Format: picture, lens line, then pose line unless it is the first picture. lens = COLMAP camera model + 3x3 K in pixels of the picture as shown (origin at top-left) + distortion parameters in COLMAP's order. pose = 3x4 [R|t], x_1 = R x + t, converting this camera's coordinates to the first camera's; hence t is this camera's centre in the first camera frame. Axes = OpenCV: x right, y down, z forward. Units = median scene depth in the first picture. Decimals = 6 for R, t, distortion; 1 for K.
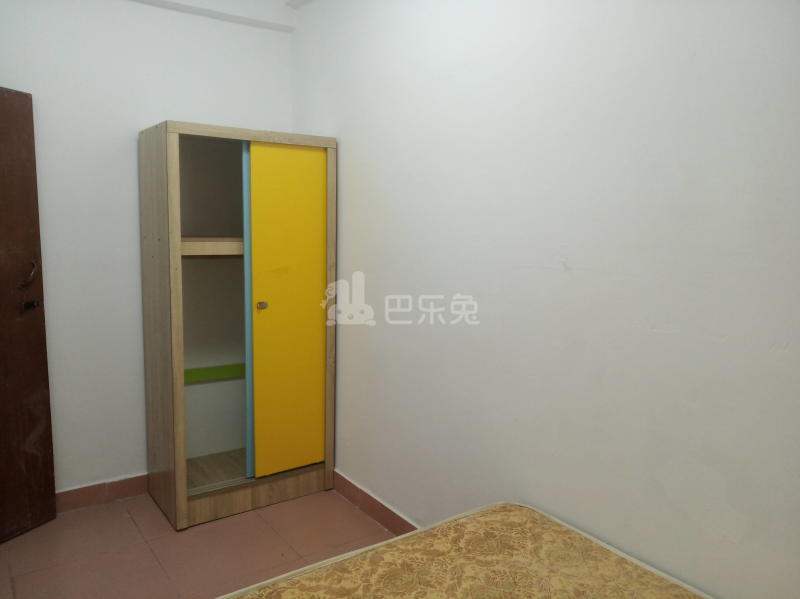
lens RADIAL K [[613.8, 0, 400.0], [0, 613.8, 299.5], [0, 0, 1]] dist [0.073367, -0.144098]
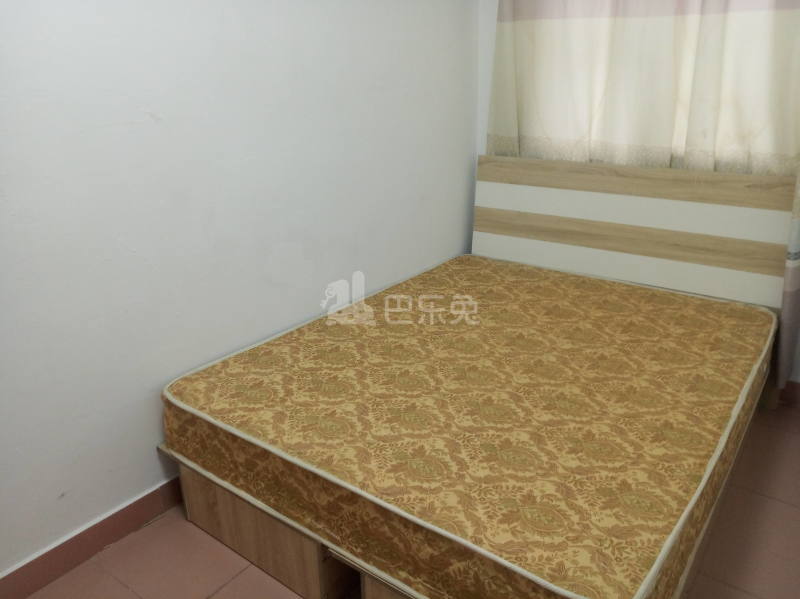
lens RADIAL K [[613.8, 0, 400.0], [0, 613.8, 299.5], [0, 0, 1]] dist [0.073367, -0.144098]
pose [[-0.299372, -0.341015, 0.891114, -1.080252], [0.130643, 0.910502, 0.392325, -0.171362], [-0.945150, 0.233869, -0.228028, 1.297487]]
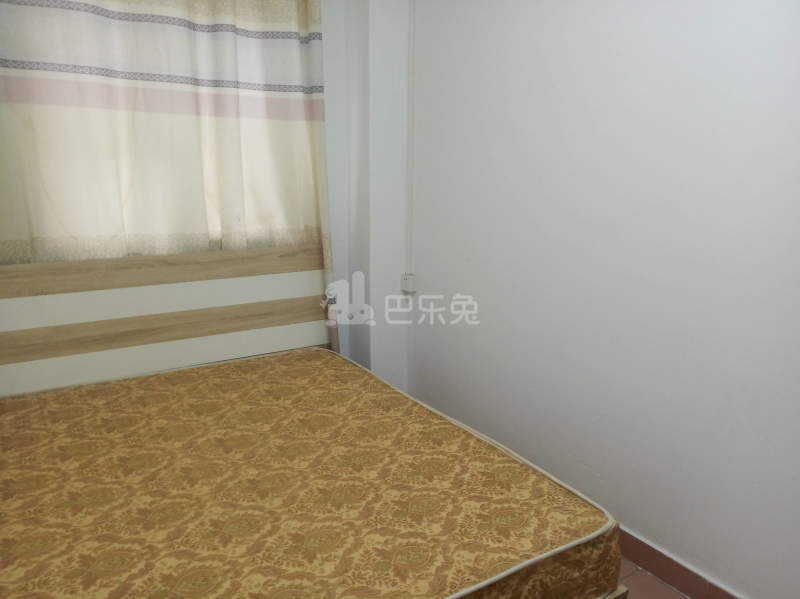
lens RADIAL K [[613.8, 0, 400.0], [0, 613.8, 299.5], [0, 0, 1]] dist [0.073367, -0.144098]
pose [[-0.997412, -0.033192, 0.063777, -0.228233], [-0.009673, 0.940942, 0.338429, -0.234809], [-0.071244, 0.336936, -0.938828, 1.938877]]
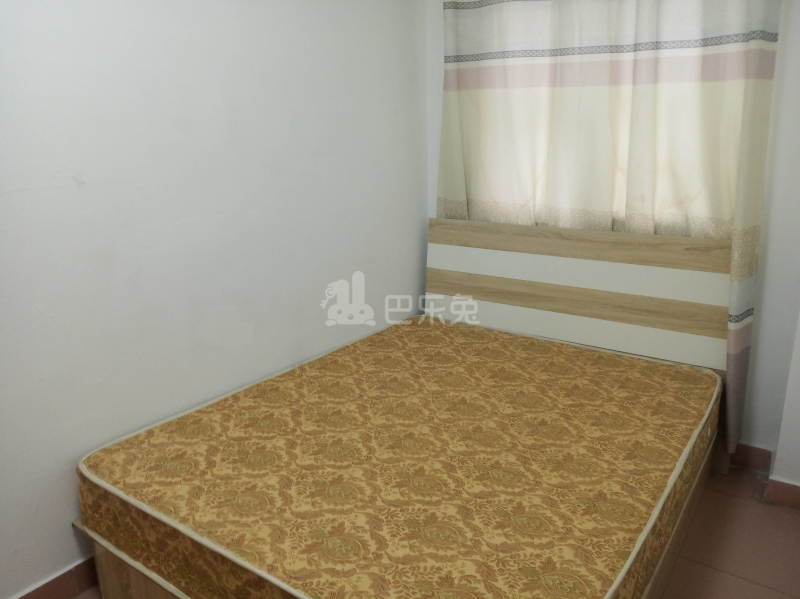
lens RADIAL K [[613.8, 0, 400.0], [0, 613.8, 299.5], [0, 0, 1]] dist [0.073367, -0.144098]
pose [[-0.326770, -0.256692, 0.909577, -1.085530], [0.123146, 0.942641, 0.310263, -0.162444], [-0.937047, 0.213395, -0.276416, 1.177413]]
